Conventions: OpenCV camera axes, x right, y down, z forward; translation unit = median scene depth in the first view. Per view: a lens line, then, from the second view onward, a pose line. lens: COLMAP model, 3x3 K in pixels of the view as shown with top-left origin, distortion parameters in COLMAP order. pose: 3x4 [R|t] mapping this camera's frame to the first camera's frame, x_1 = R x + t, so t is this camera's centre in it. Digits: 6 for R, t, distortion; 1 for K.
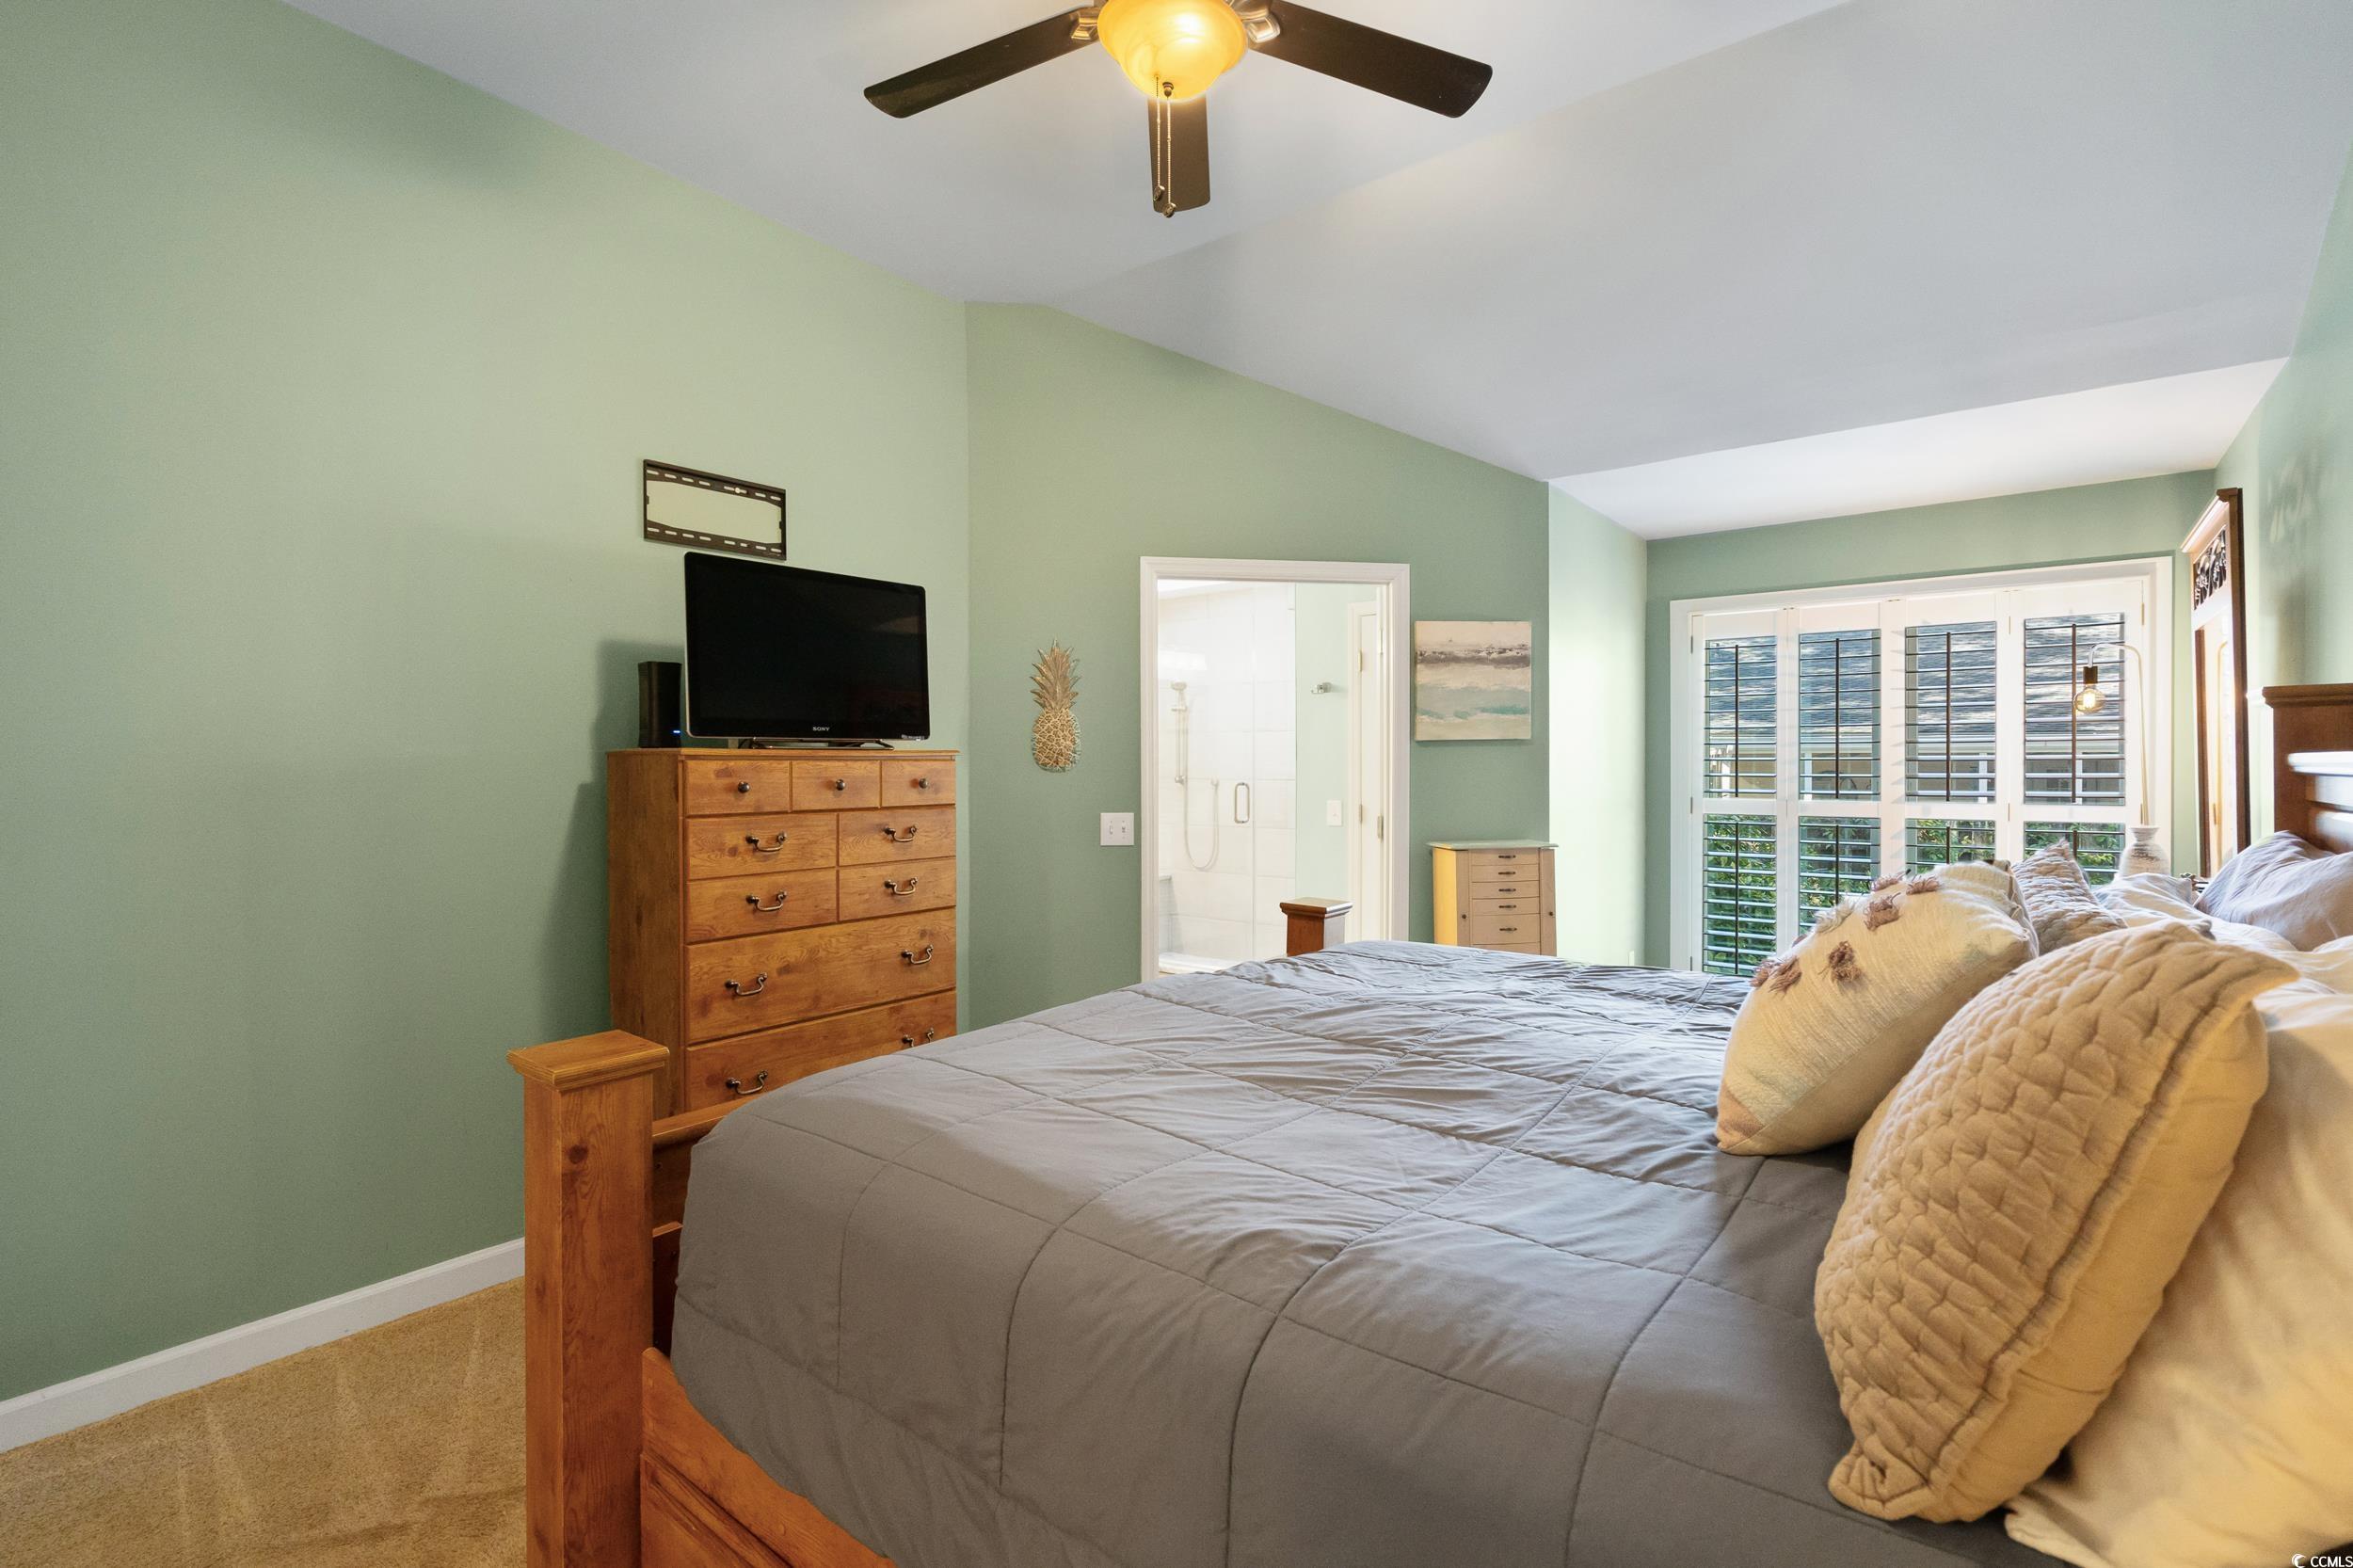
lens RADIAL K [[1050.6, 0, 1176.5], [0, 1050.6, 796.4], [0, 0, 1]] dist [0.002705, 0.000283]
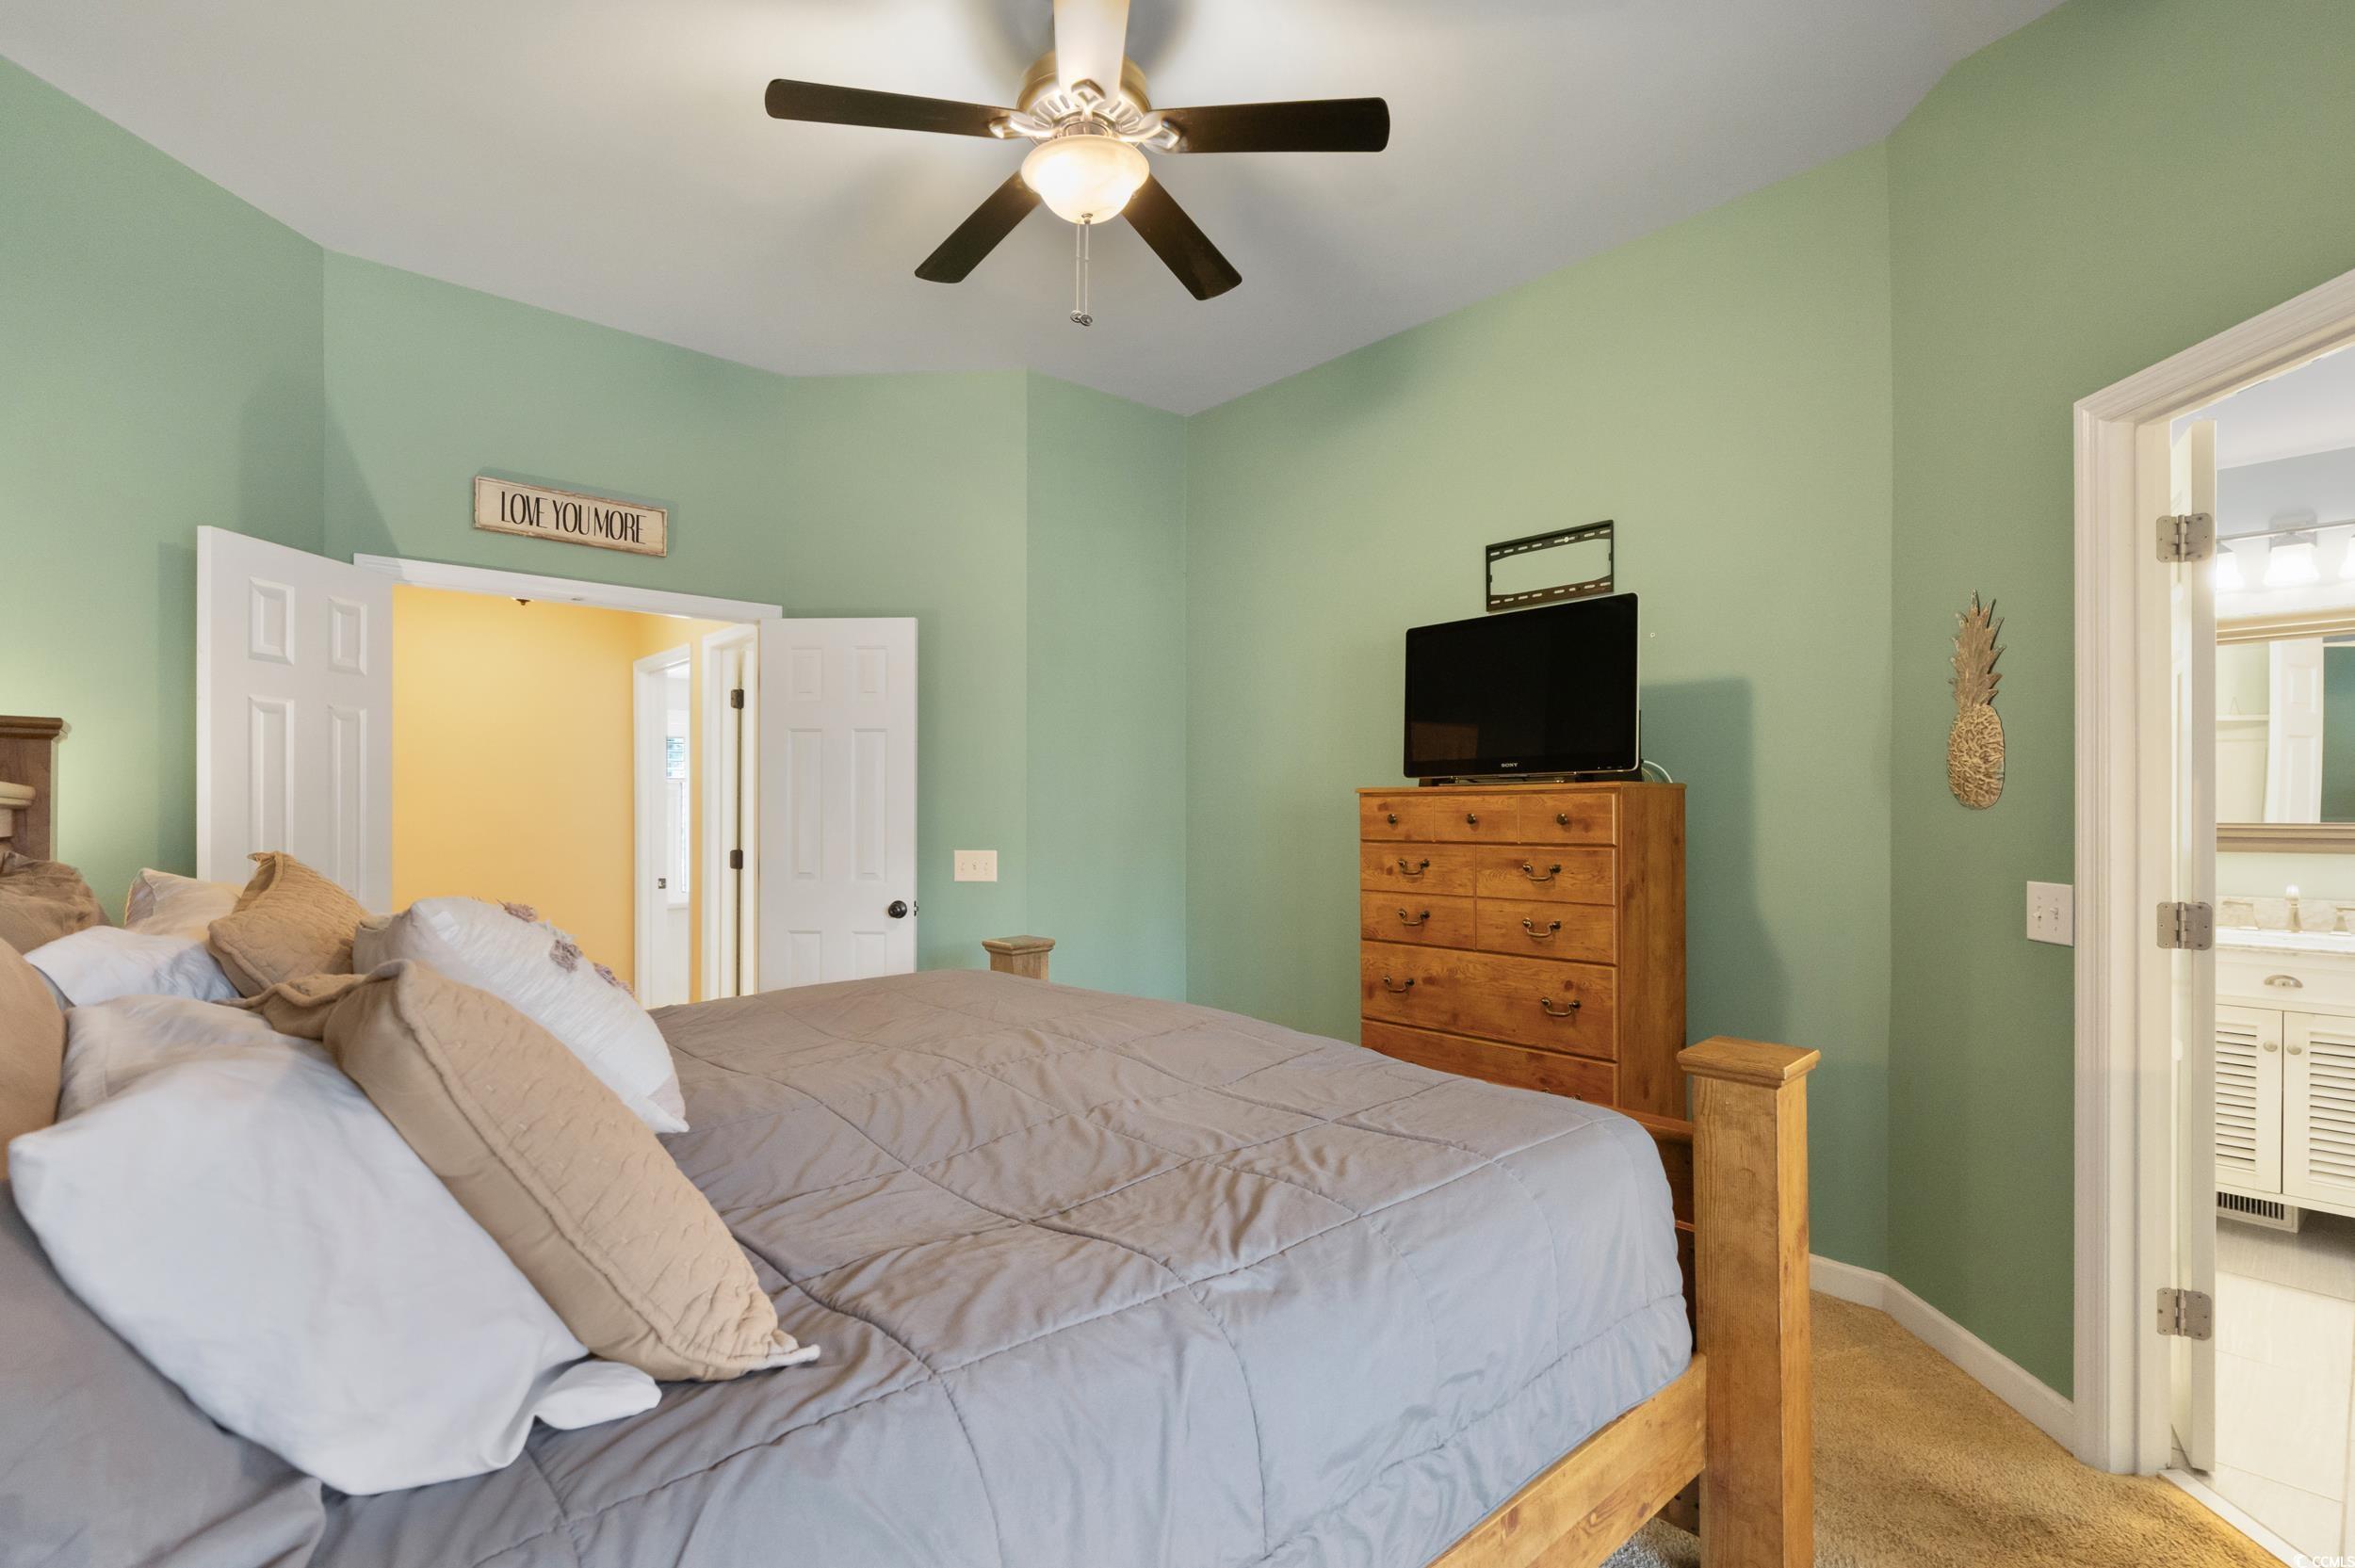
lens RADIAL K [[1051.3, 0, 1177.5], [0, 1051.3, 796.4], [0, 0, 1]] dist [0.002705, 0.000283]
pose [[-0.141675, -0.000919, -0.989913, 0.738957], [-0.021174, 0.999774, 0.002103, -0.028725], [0.989687, 0.021258, -0.141663, 0.828095]]
